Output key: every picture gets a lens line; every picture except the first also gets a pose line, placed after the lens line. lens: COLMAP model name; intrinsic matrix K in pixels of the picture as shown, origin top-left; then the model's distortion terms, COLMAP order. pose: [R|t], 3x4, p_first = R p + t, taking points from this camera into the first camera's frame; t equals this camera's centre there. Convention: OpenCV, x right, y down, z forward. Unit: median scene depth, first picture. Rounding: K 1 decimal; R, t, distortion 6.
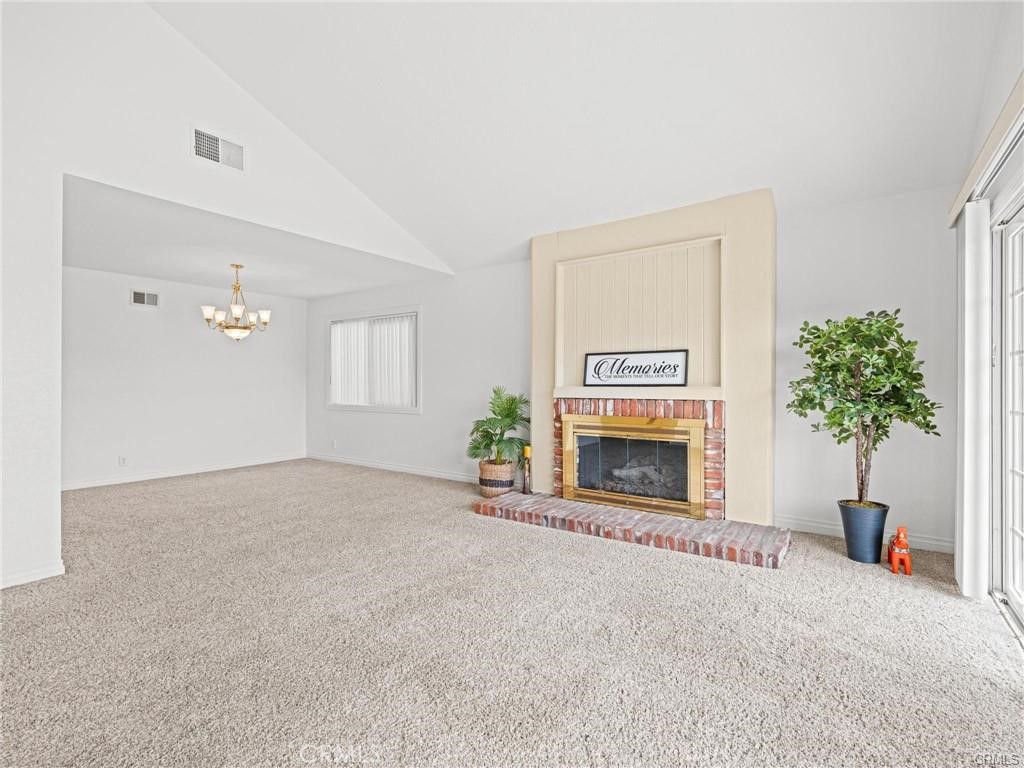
lens RADIAL K [[495.5, 0, 514.8], [0, 495.5, 383.6], [0, 0, 1]] dist [0.001370, 0.000017]
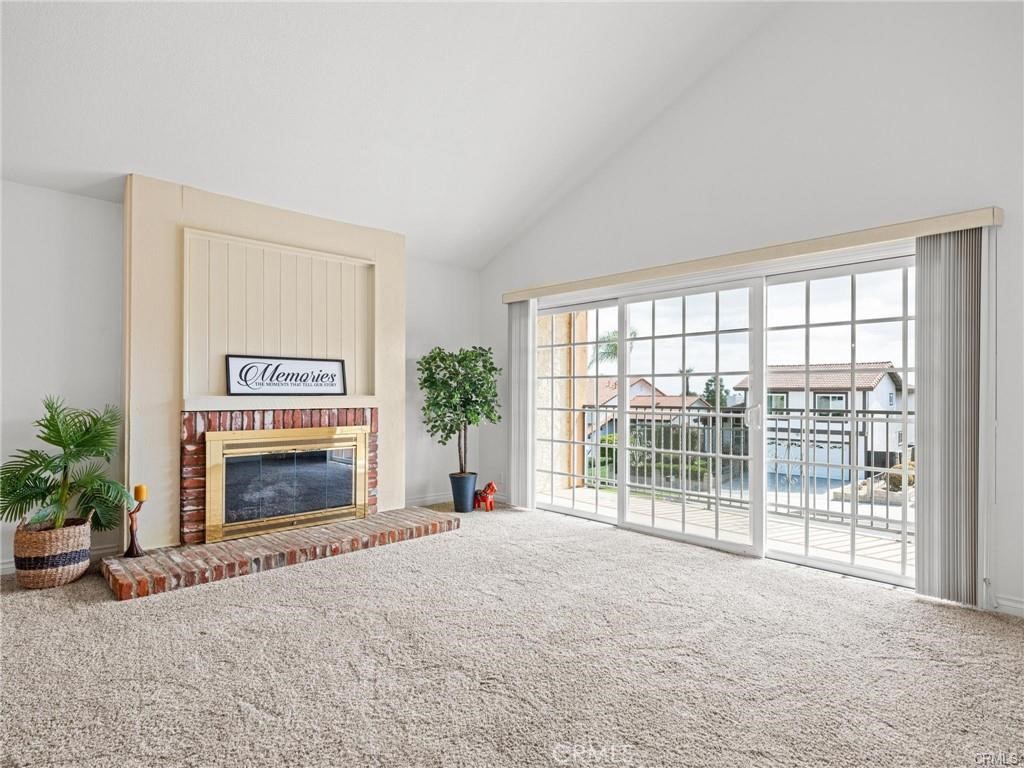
lens RADIAL K [[557.8, 0, 513.4], [0, 557.8, 390.5], [0, 0, 1]] dist [0.000256, -0.000361]
pose [[0.198561, 0.007083, 0.980063, -0.704380], [-0.004064, 0.999971, -0.006403, 0.001332], [-0.980080, -0.002711, 0.198584, 0.401716]]
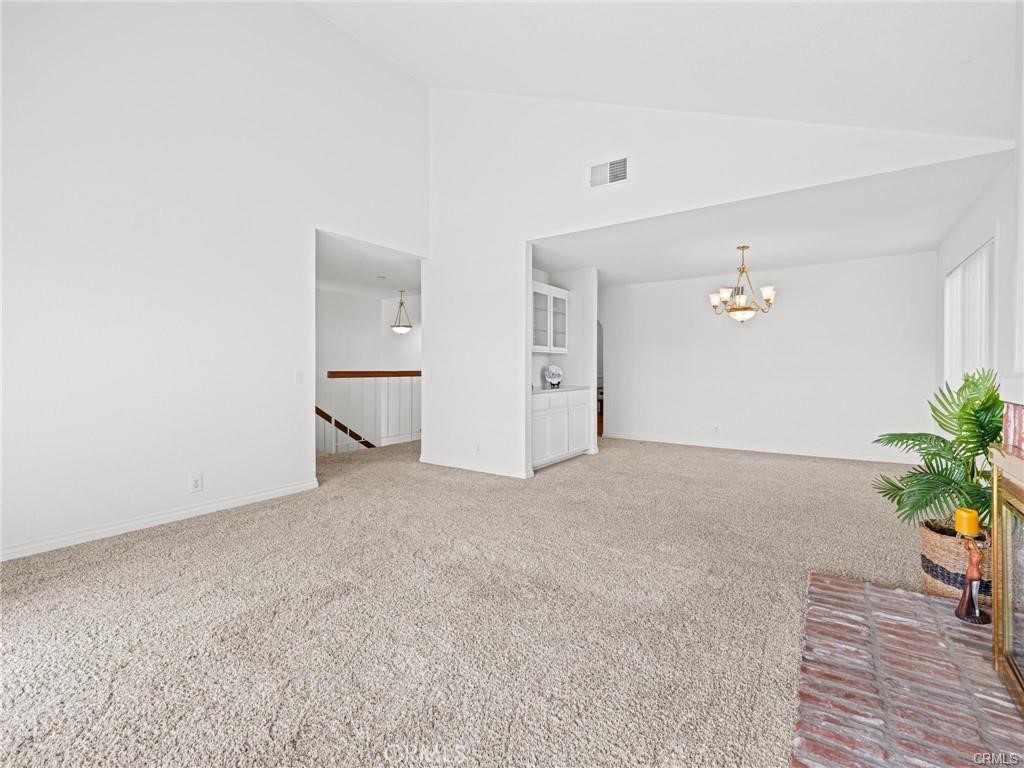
lens RADIAL K [[471.6, 0, 514.1], [0, 471.6, 373.4], [0, 0, 1]] dist [-0.000269, 0.000247]
pose [[0.010994, 0.011545, -0.999873, 0.490572], [-0.005151, 0.999921, 0.011489, 0.007881], [0.999926, 0.005024, 0.011053, 0.686383]]
